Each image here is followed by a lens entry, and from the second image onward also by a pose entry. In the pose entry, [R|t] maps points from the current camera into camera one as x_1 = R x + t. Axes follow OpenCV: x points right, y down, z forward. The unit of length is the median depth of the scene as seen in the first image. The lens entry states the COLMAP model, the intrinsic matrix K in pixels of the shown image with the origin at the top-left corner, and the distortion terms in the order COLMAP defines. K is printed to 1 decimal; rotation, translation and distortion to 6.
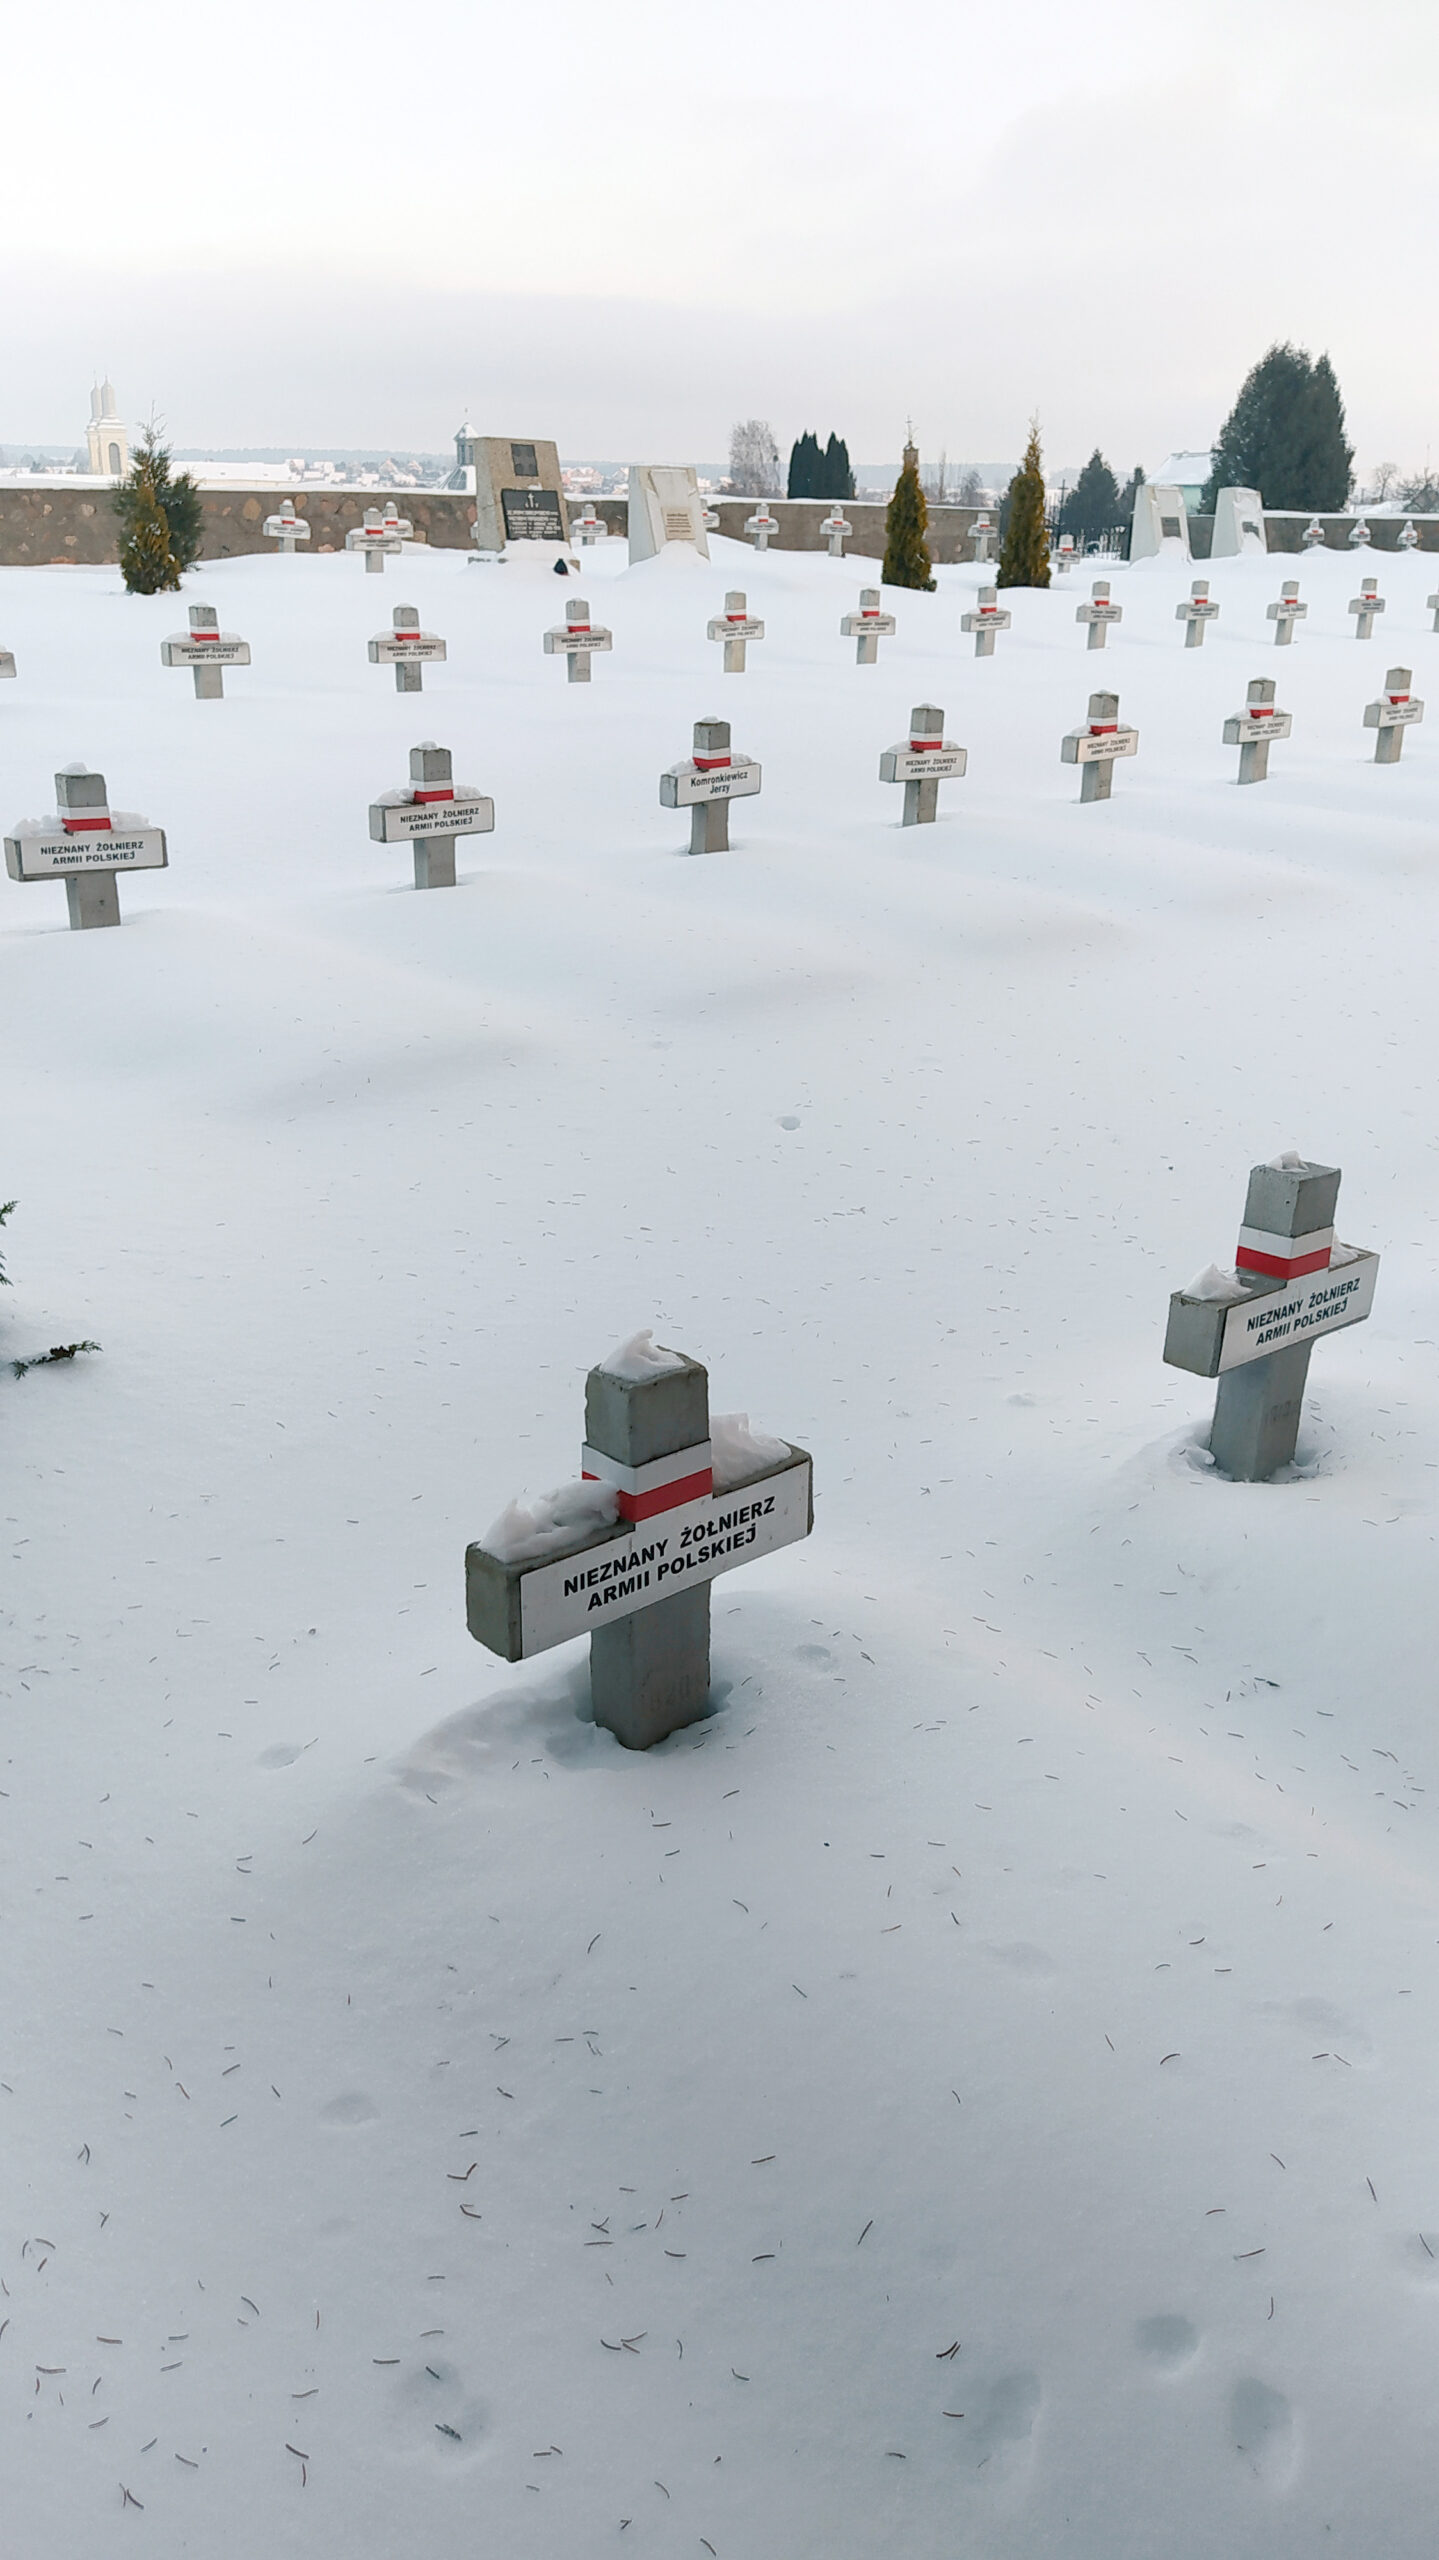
lens RADIAL K [[1976.4, 0, 719.5], [0, 1976.4, 1280.0], [0, 0, 1]] dist [0.162979, -0.269468]
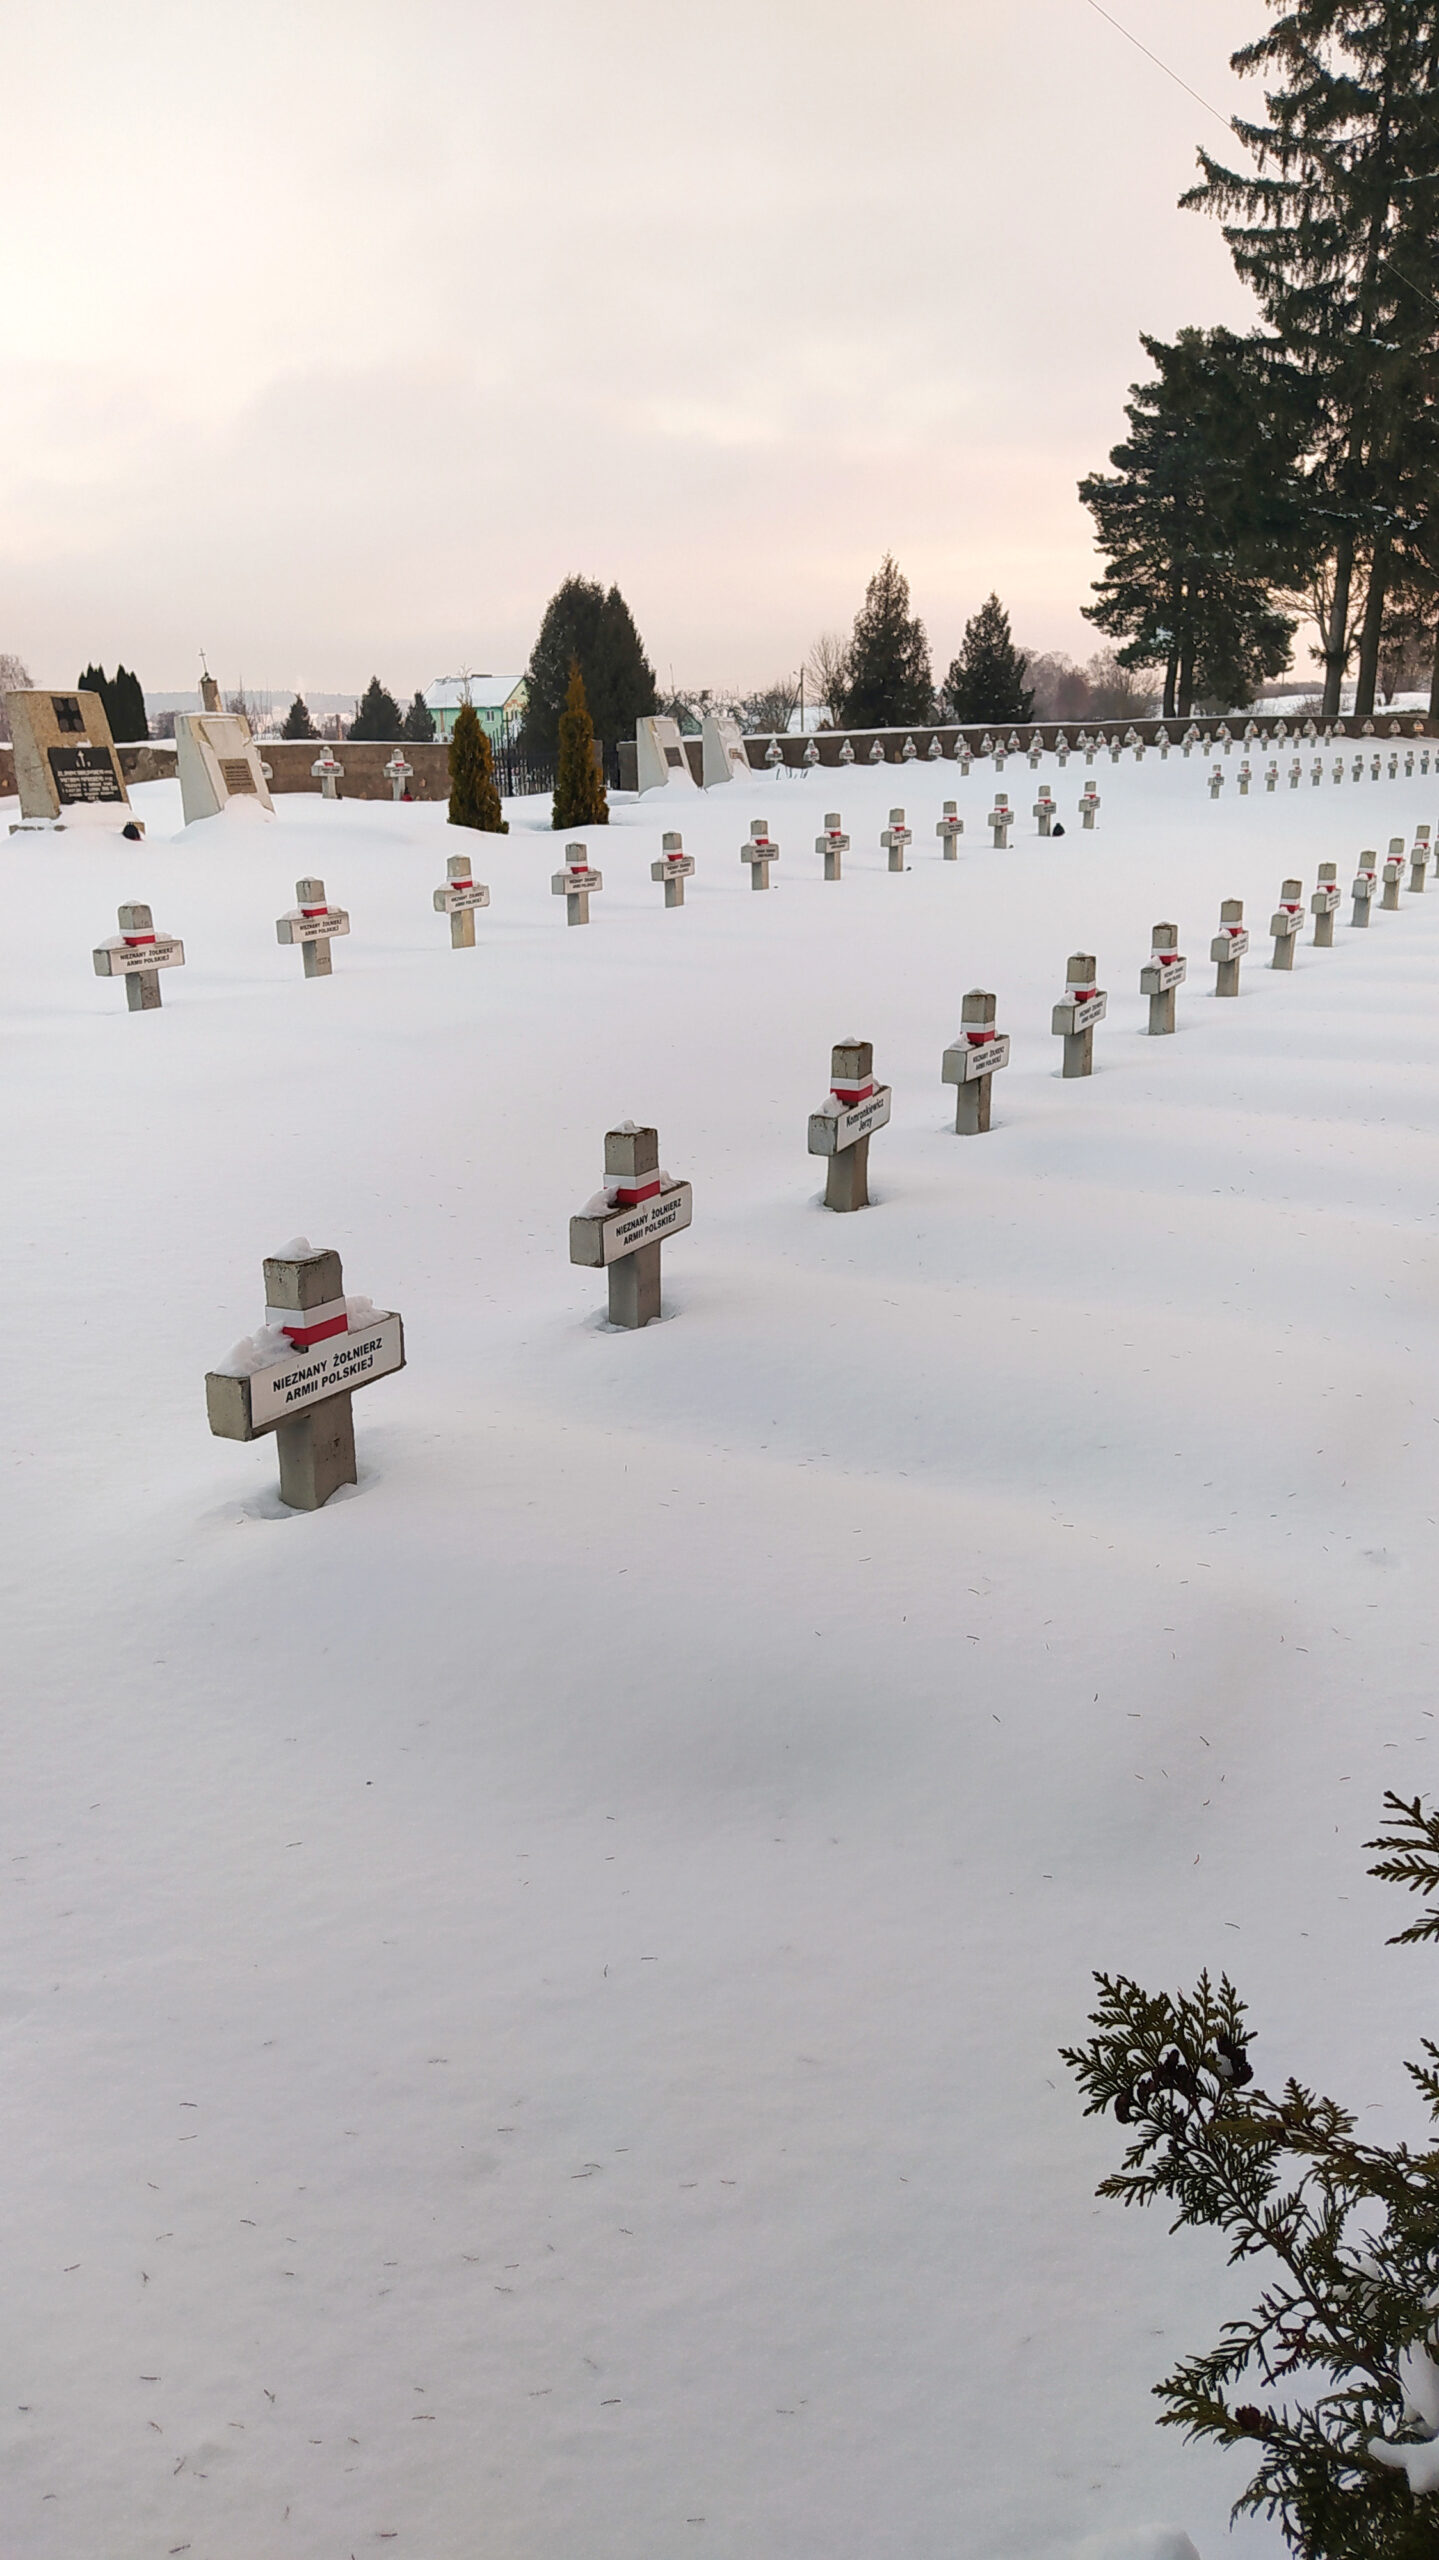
lens RADIAL K [[1976.4, 0, 719.5], [0, 1976.4, 1280.0], [0, 0, 1]] dist [0.162979, -0.269468]
pose [[0.938318, -0.129963, 0.320420, -0.133997], [0.160603, 0.984461, -0.071010, -0.060098], [-0.306212, 0.118090, 0.944610, 0.124292]]
